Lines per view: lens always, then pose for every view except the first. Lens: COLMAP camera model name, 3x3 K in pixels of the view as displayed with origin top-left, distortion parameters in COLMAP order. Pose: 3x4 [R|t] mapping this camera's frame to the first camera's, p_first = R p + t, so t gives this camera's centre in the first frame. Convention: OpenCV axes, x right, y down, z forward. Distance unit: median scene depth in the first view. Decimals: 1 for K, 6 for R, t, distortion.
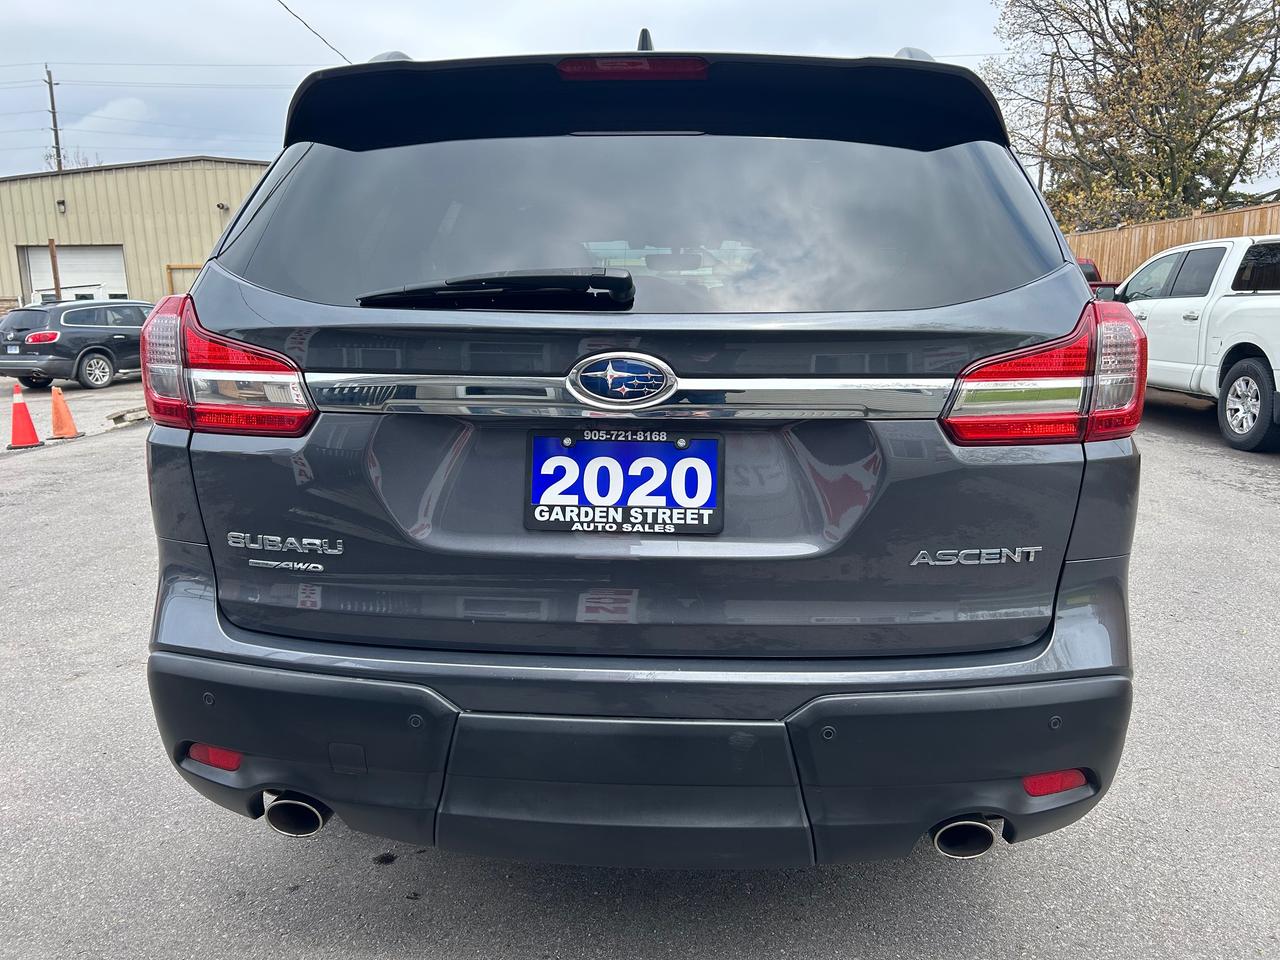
lens RADIAL K [[983.6, 0, 611.8], [0, 983.6, 470.2], [0, 0, 1]] dist [0.042853, -0.030993]
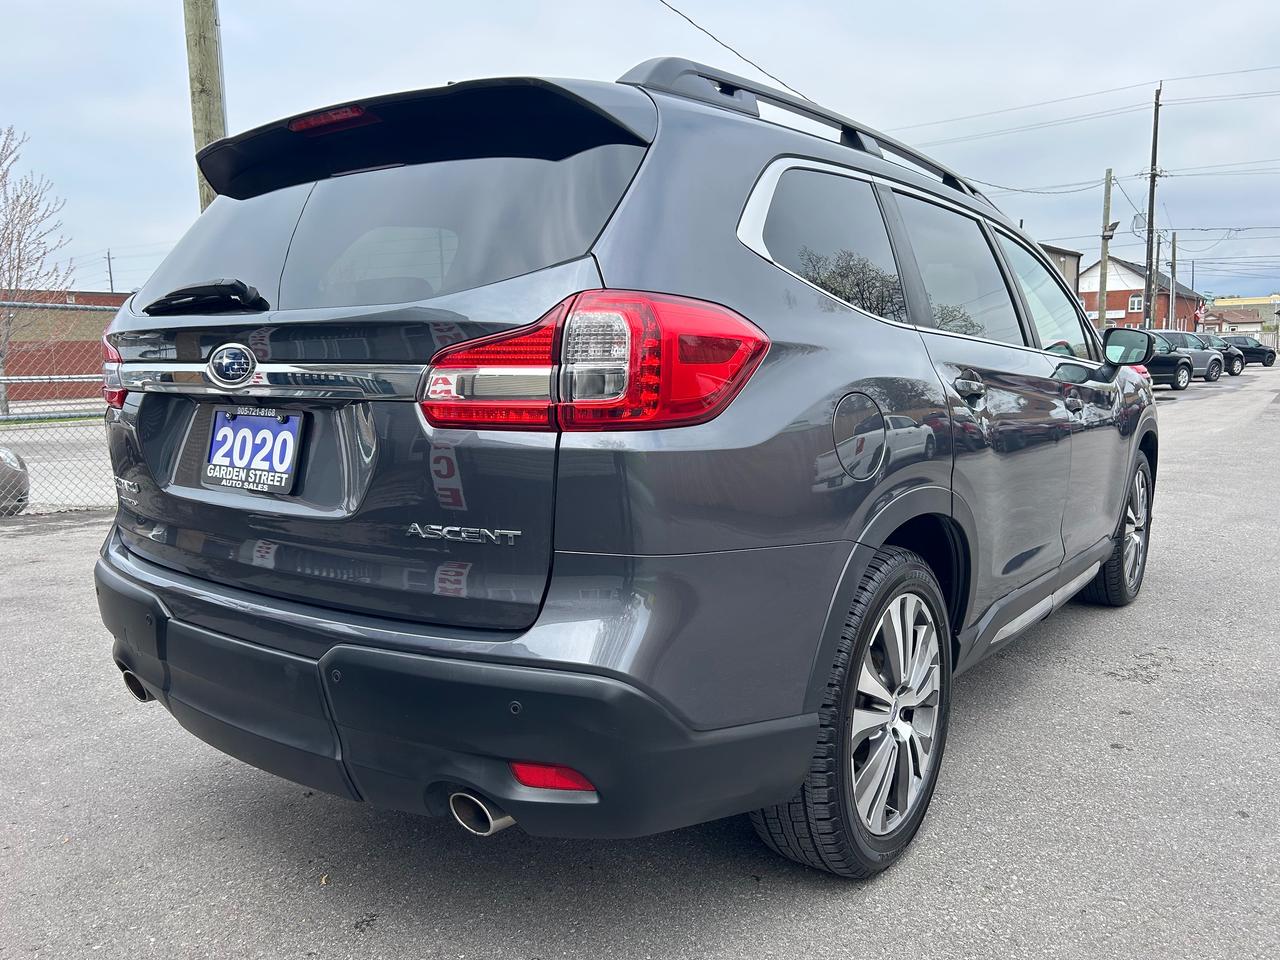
lens RADIAL K [[983.6, 0, 628.4], [0, 983.6, 474.4], [0, 0, 1]] dist [0.042853, -0.030993]
pose [[0.840517, 0.057963, -0.538676, 1.086289], [-0.084930, 0.996065, -0.025340, 0.035171], [0.535087, 0.067049, 0.842132, 0.204890]]
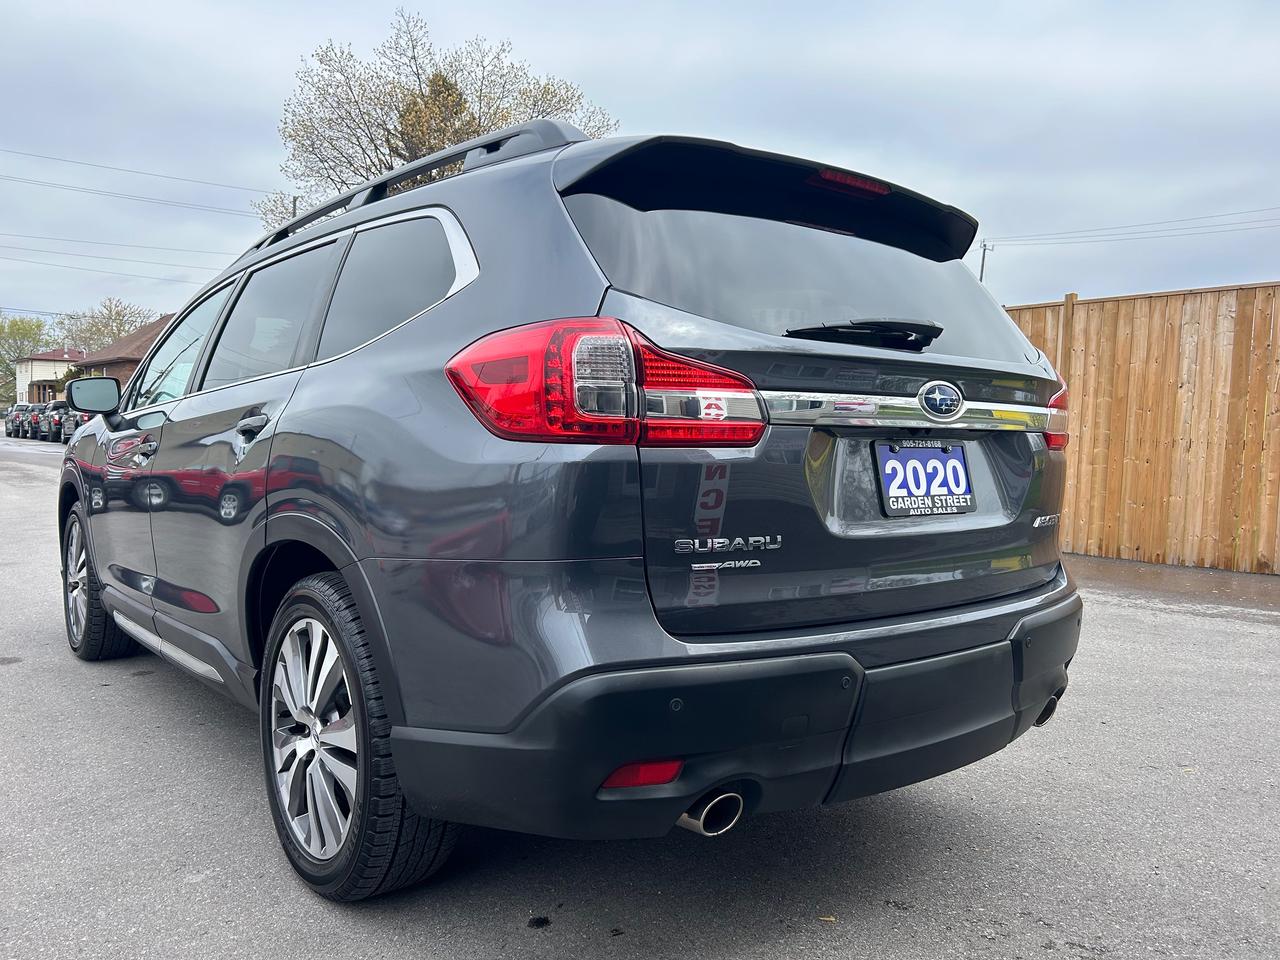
lens RADIAL K [[983.6, 0, 626.8], [0, 983.6, 482.1], [0, 0, 1]] dist [0.042853, -0.030993]
pose [[0.744048, -0.020762, 0.667803, -1.200973], [0.104131, 0.990906, -0.085212, 0.090548], [-0.659961, 0.132941, 0.739444, 0.268072]]
